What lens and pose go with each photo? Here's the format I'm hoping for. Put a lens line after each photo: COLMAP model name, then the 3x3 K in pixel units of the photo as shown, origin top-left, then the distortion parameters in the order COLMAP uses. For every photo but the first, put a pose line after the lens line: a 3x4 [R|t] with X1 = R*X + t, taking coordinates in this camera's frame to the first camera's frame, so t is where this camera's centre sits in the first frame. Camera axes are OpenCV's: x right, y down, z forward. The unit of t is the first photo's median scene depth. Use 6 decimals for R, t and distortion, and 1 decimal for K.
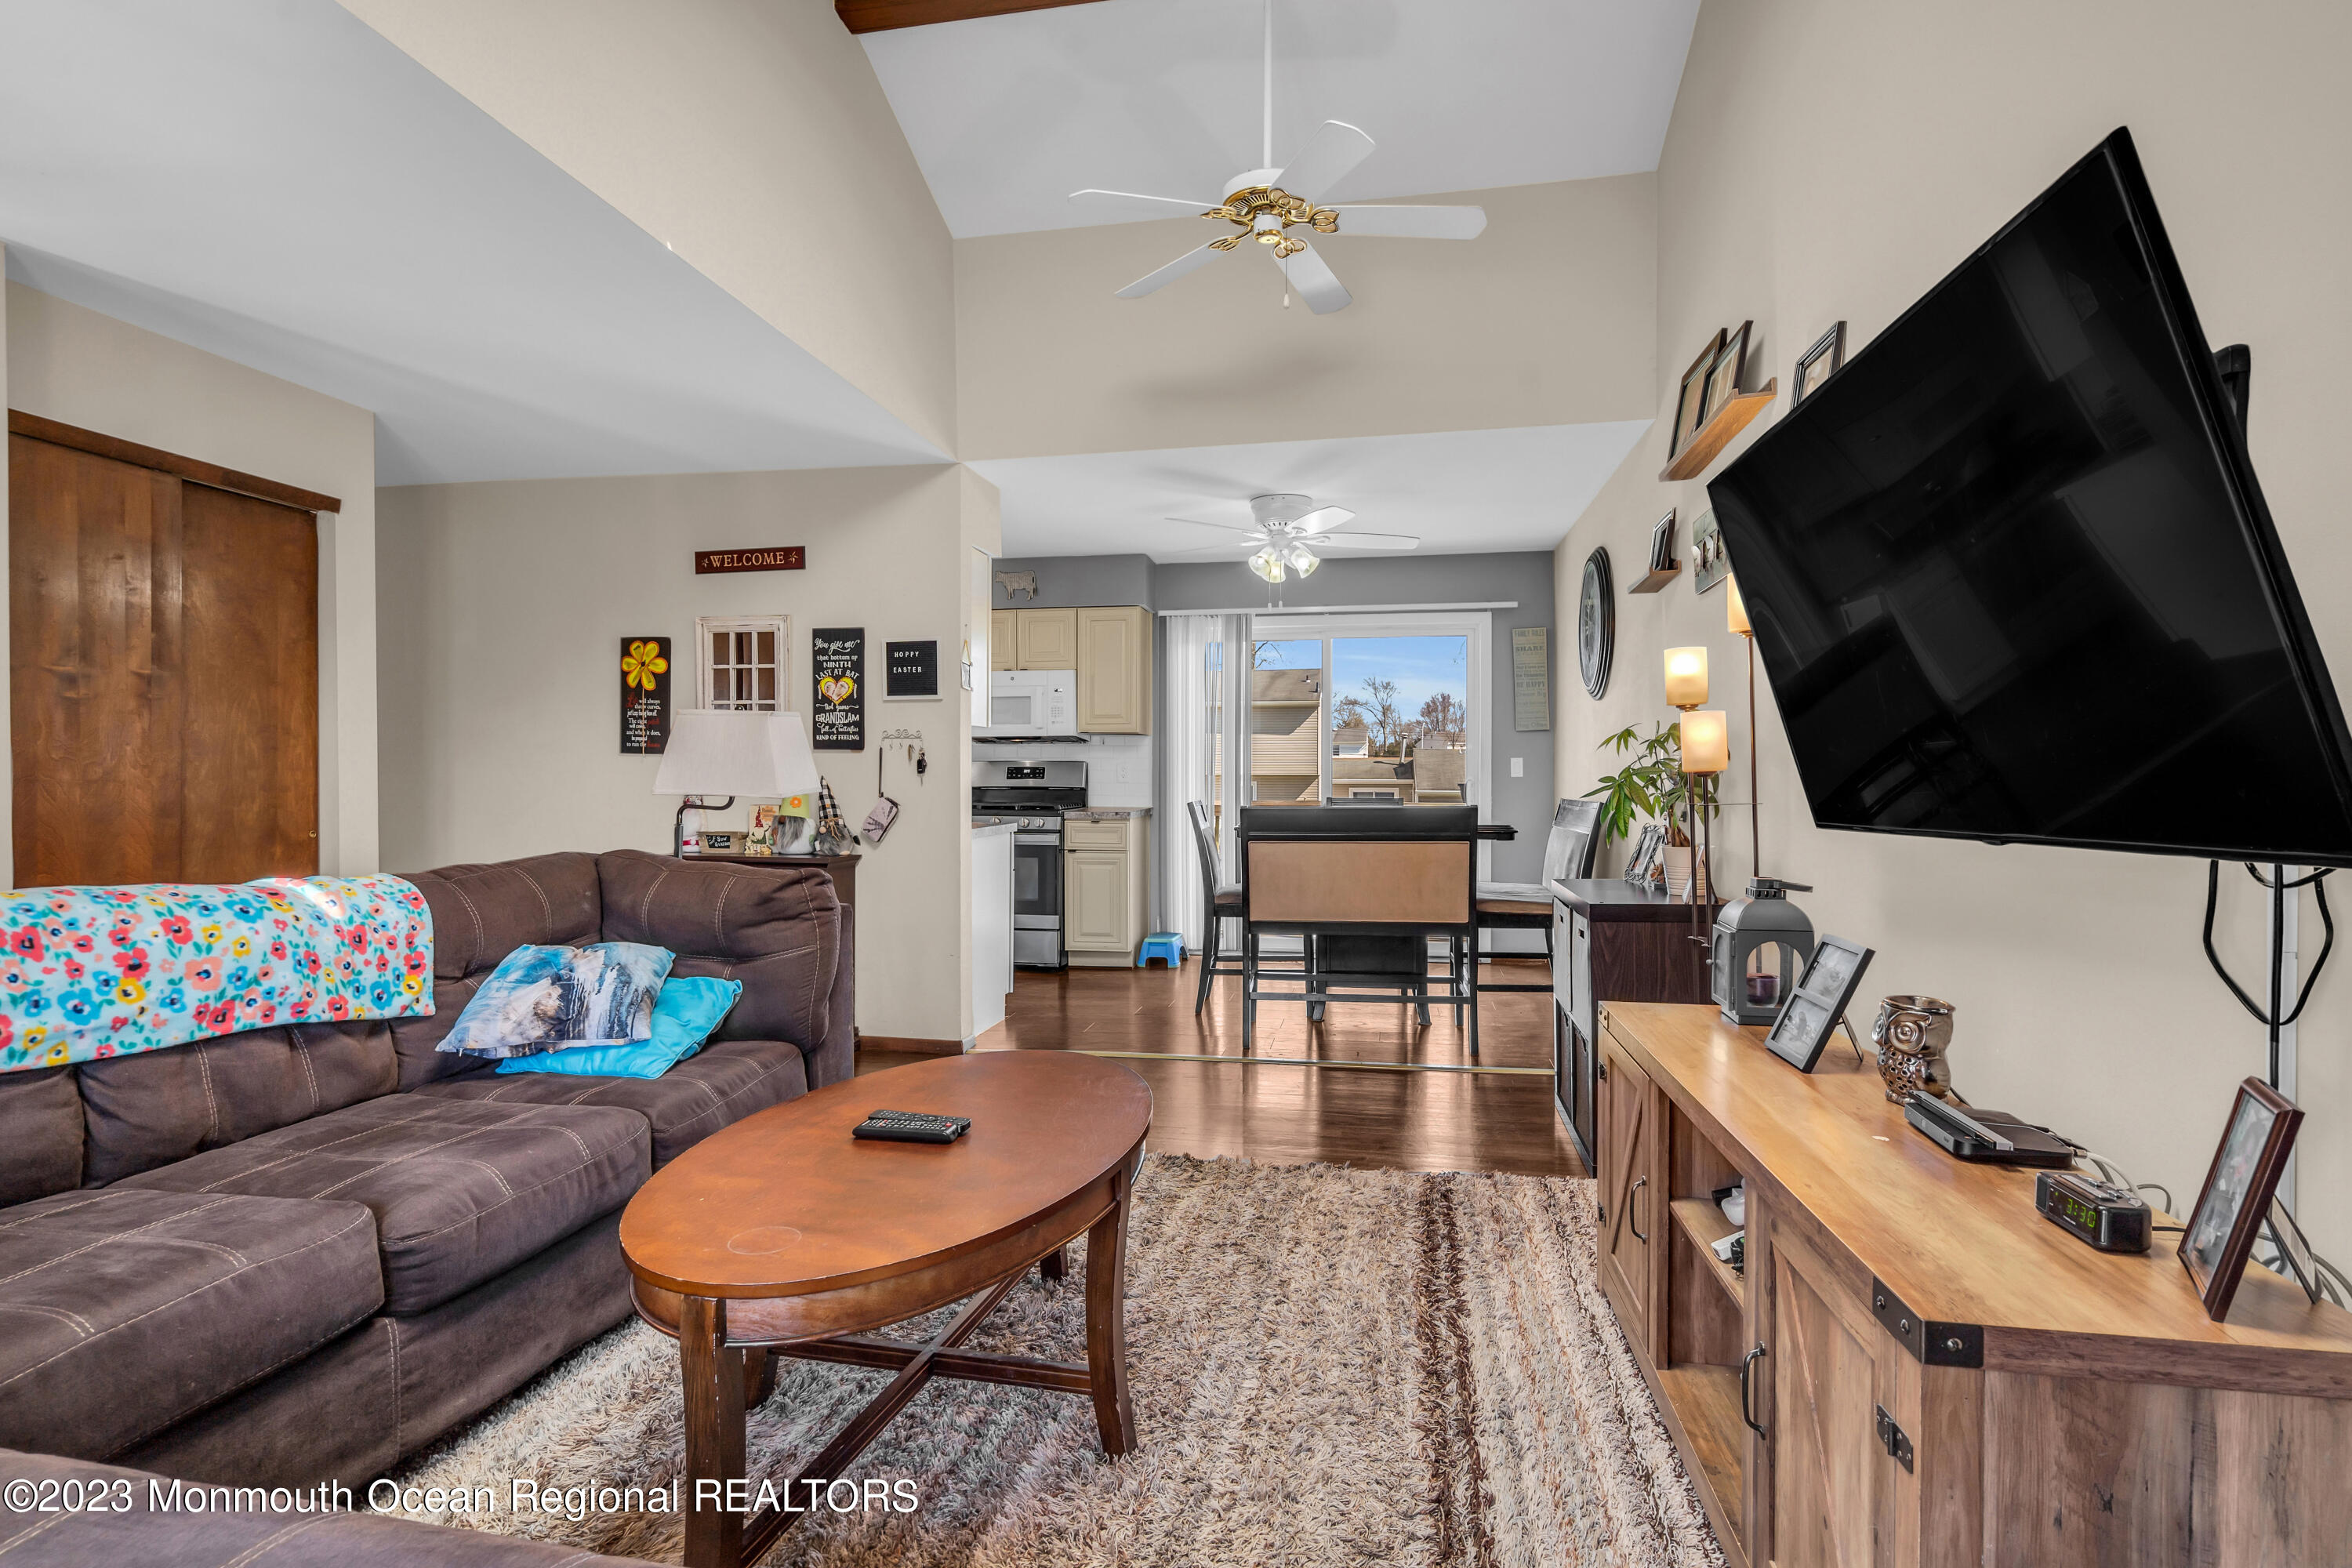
lens RADIAL K [[1135.6, 0, 1170.7], [0, 1135.6, 784.7], [0, 0, 1]] dist [-0.001031, 0.000623]
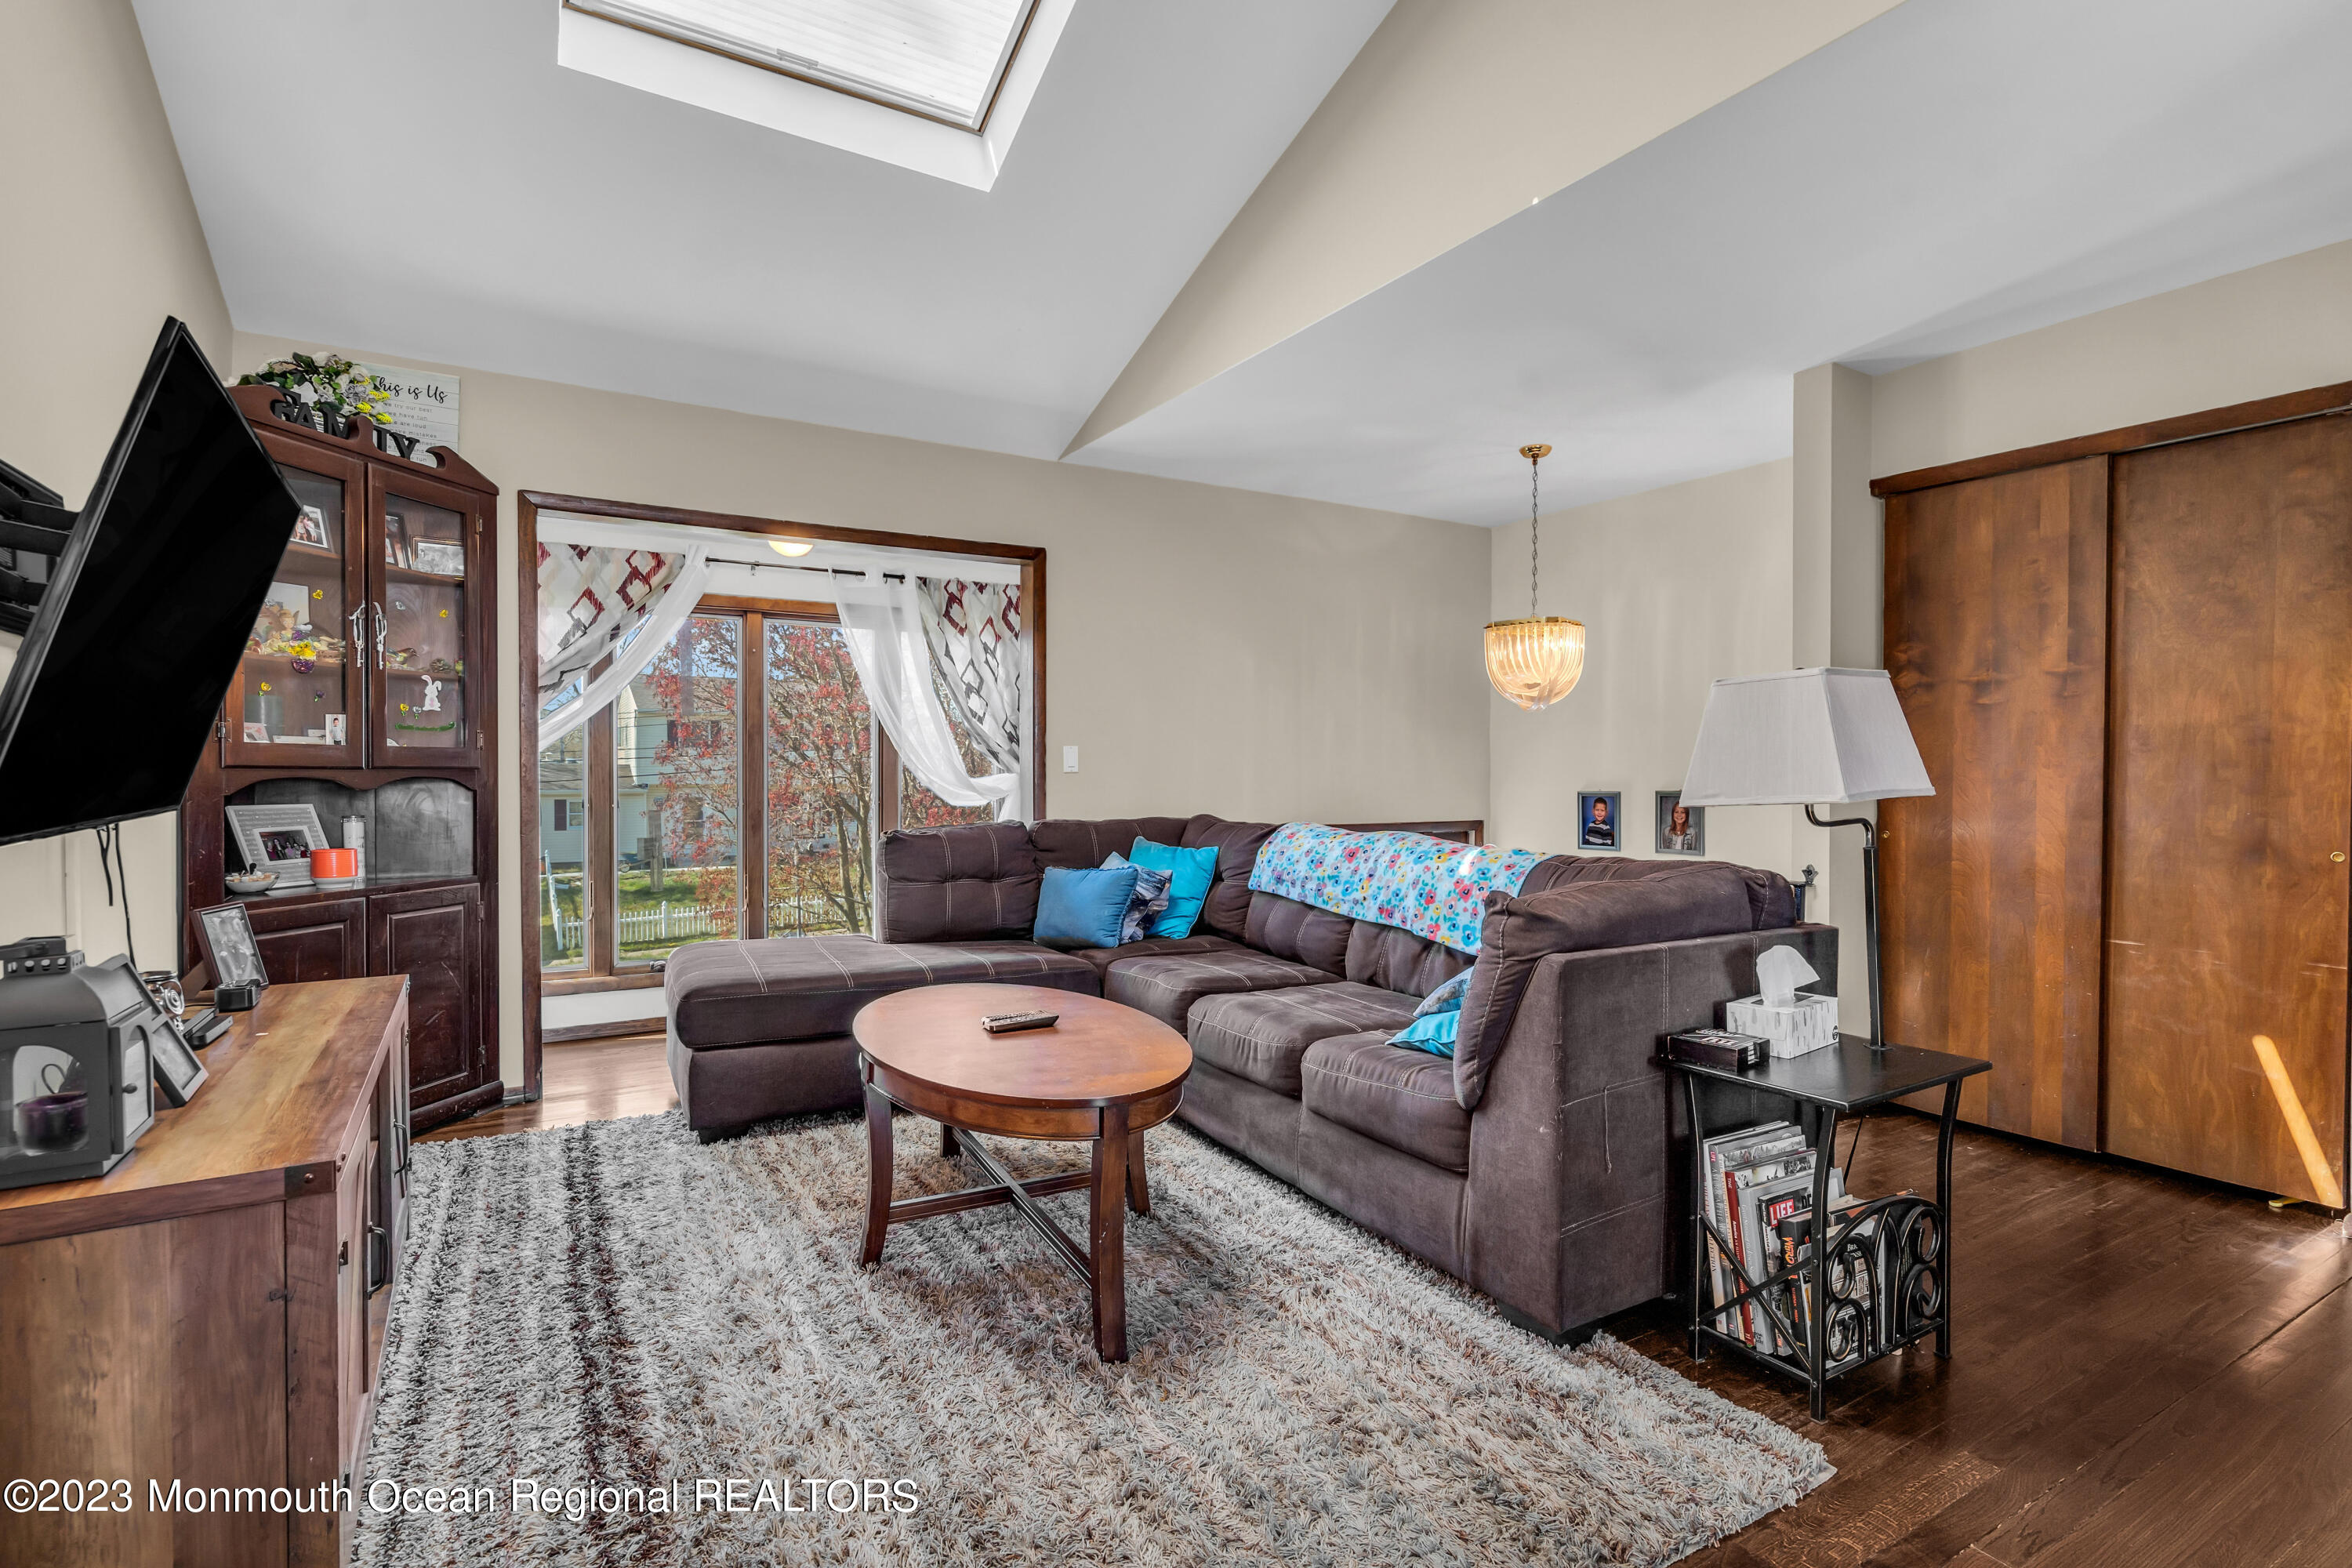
lens RADIAL K [[1135.6, 0, 1165.8], [0, 1135.6, 781.3], [0, 0, 1]] dist [-0.001031, 0.000623]
pose [[-0.743224, 0.006097, -0.669015, 0.333068], [-0.005556, 0.999868, 0.015284, -0.012958], [0.669020, 0.015077, -0.743092, 1.205181]]
